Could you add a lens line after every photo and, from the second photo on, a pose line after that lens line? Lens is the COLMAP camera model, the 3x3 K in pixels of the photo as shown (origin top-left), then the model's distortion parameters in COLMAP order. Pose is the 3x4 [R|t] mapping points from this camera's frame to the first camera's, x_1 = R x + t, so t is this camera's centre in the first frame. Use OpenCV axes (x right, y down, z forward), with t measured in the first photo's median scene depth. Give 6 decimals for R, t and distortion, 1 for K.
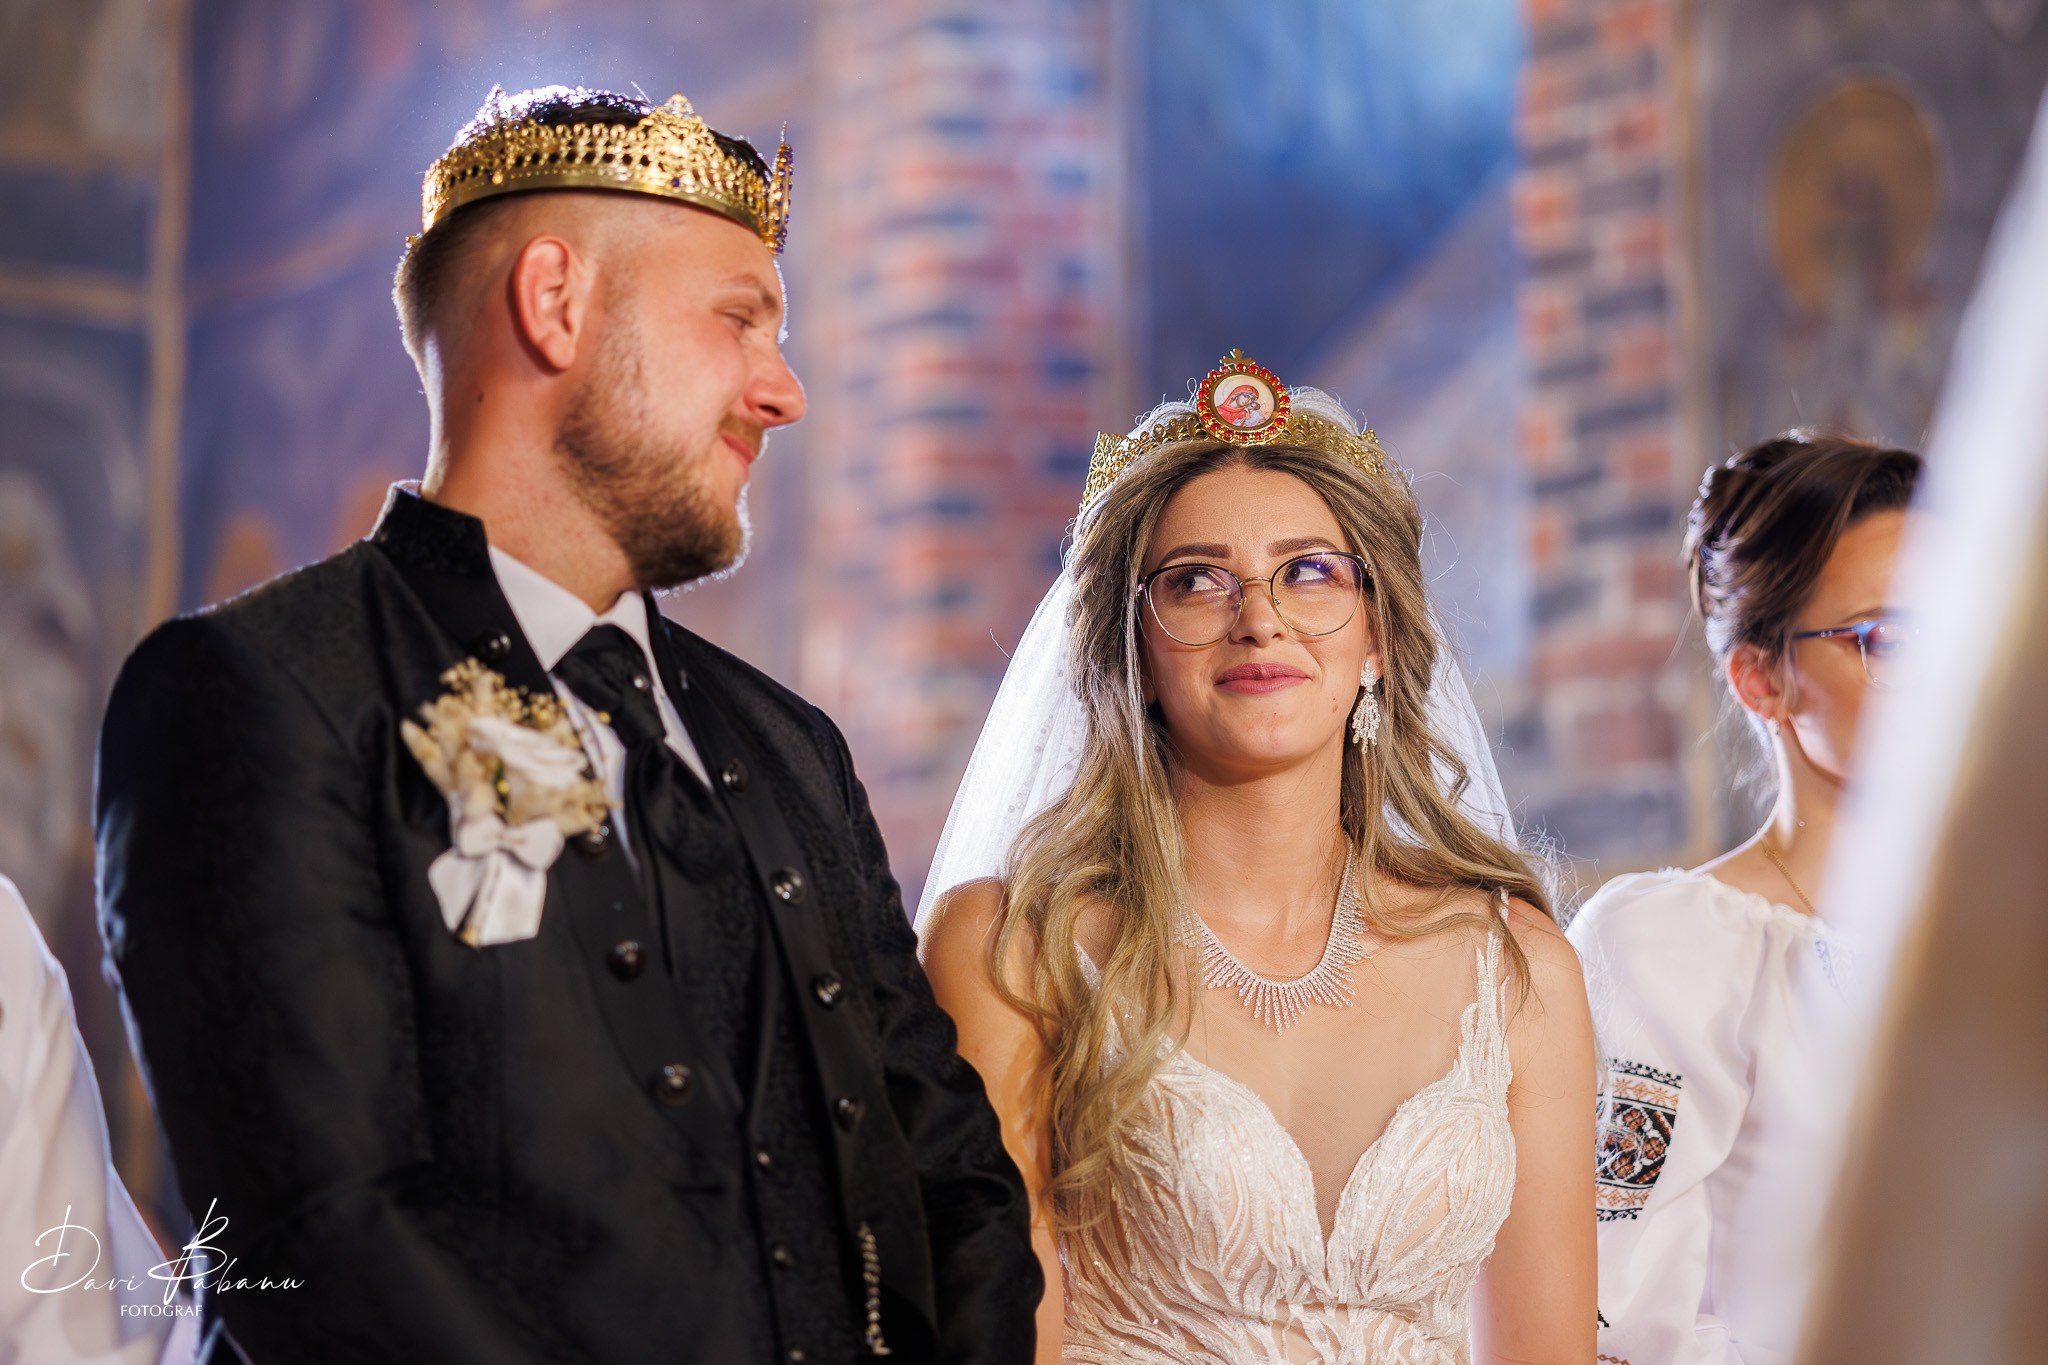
lens RADIAL K [[5063.7, 0, 1024.0], [0, 5063.7, 682.5], [0, 0, 1]] dist [-0.048283, 0.595089]
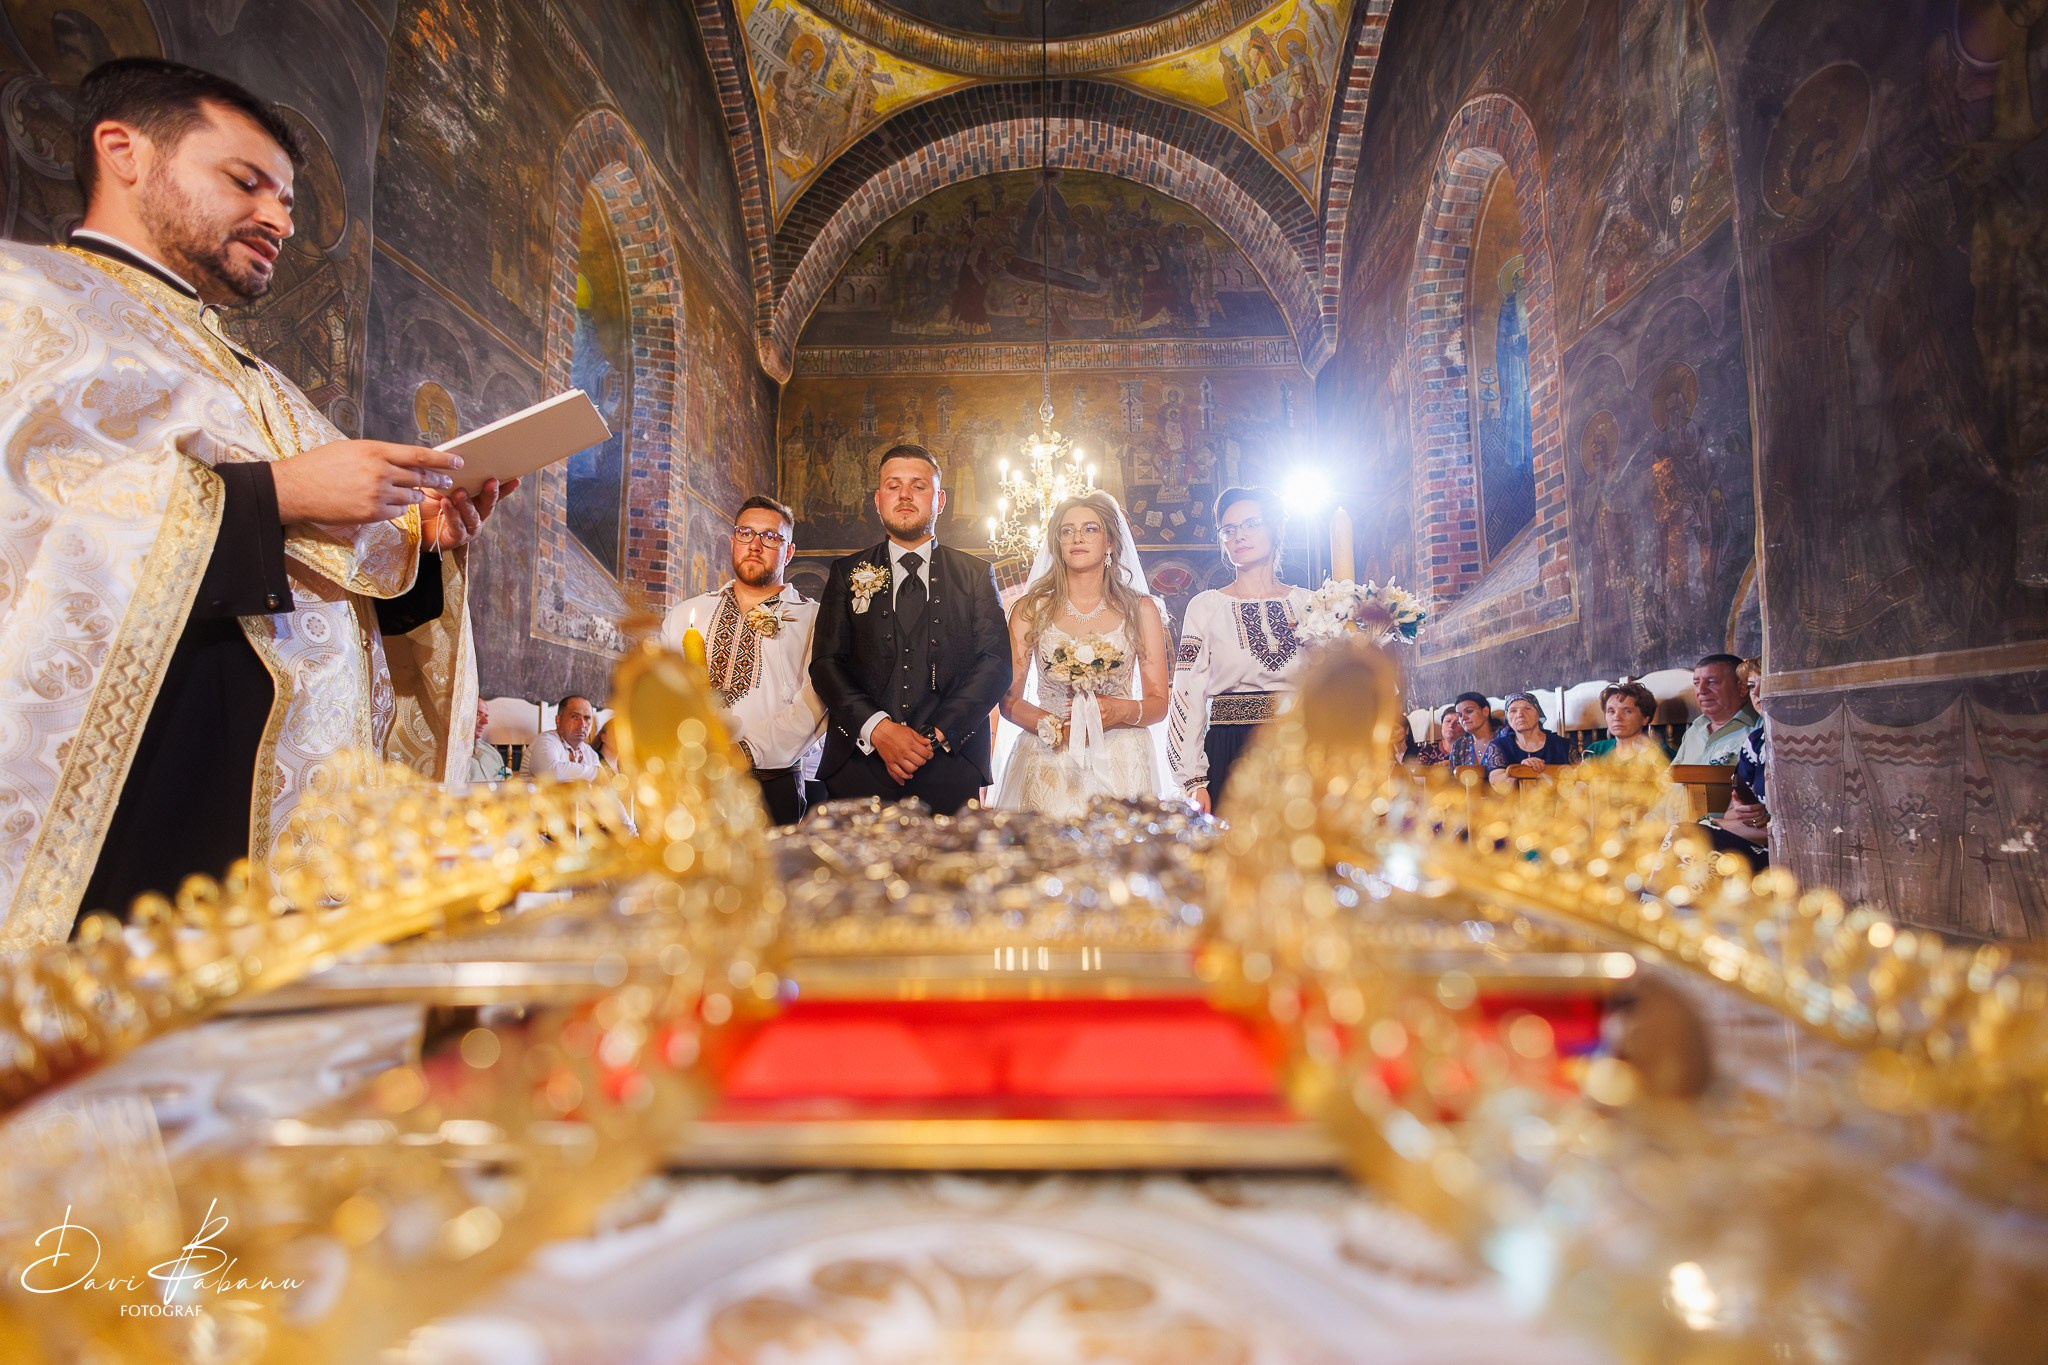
lens RADIAL K [[937.0, 0, 1024.0], [0, 937.0, 682.5], [0, 0, 1]] dist [0.013283, -0.007682]
pose [[0.798666, -0.066387, -0.598101, 0.221479], [0.086274, 0.996261, 0.004623, 0.047054], [0.595558, -0.055293, 0.801407, 0.119649]]
